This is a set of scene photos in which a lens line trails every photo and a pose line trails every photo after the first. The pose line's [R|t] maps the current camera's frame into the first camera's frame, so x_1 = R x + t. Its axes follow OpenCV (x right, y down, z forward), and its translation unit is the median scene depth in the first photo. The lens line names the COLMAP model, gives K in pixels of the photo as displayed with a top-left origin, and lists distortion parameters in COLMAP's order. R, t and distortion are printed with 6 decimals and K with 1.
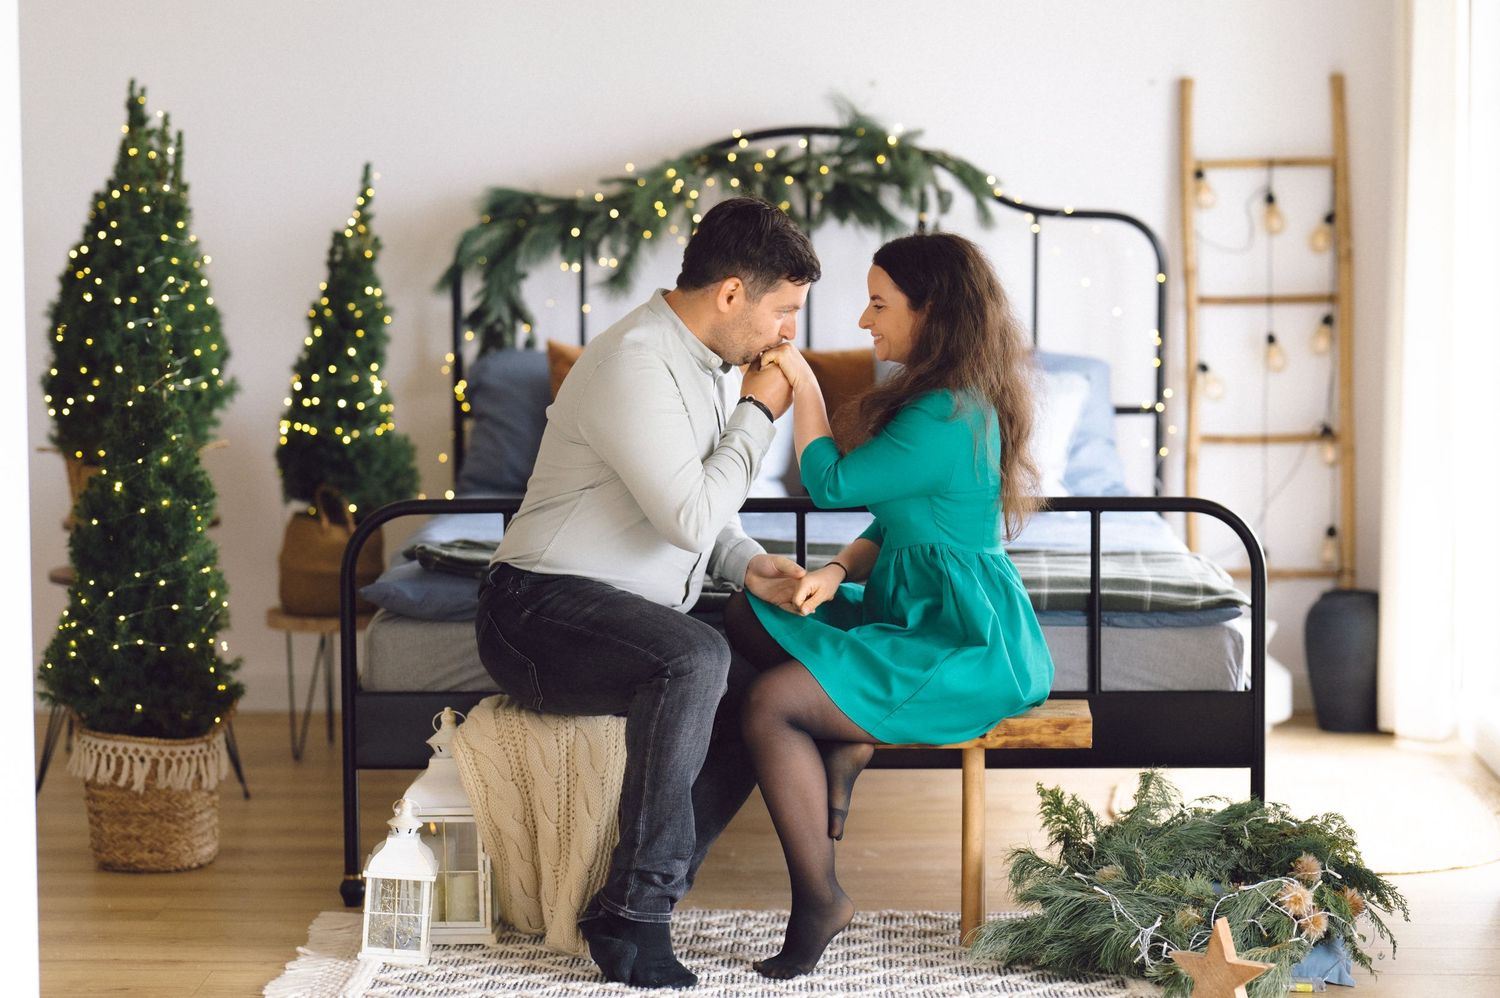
lens RADIAL K [[3764.6, 0, 750.0], [0, 3764.6, 499.0], [0, 0, 1]] dist [-0.023262, 0.608224]
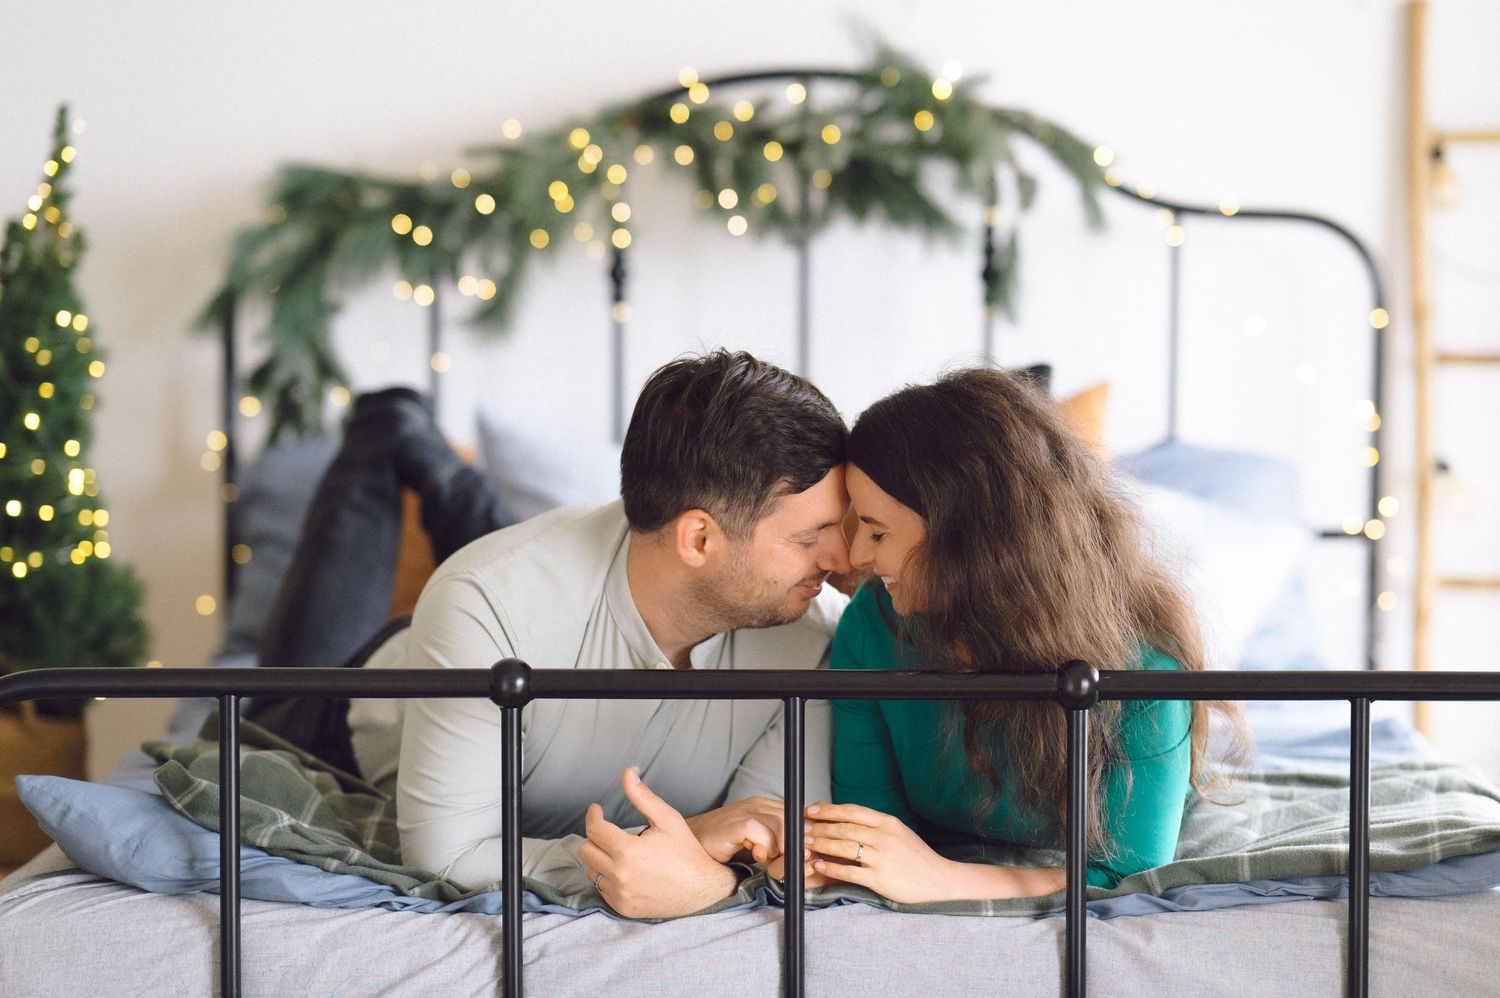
lens RADIAL K [[3931.4, 0, 750.0], [0, 3931.4, 499.0], [0, 0, 1]] dist [0.010956, 0.118587]
pose [[0.999934, 0.006169, 0.009703, 0.000764], [-0.005713, 0.998910, -0.046325, 0.000906], [-0.009978, 0.046266, 0.998879, 0.365557]]
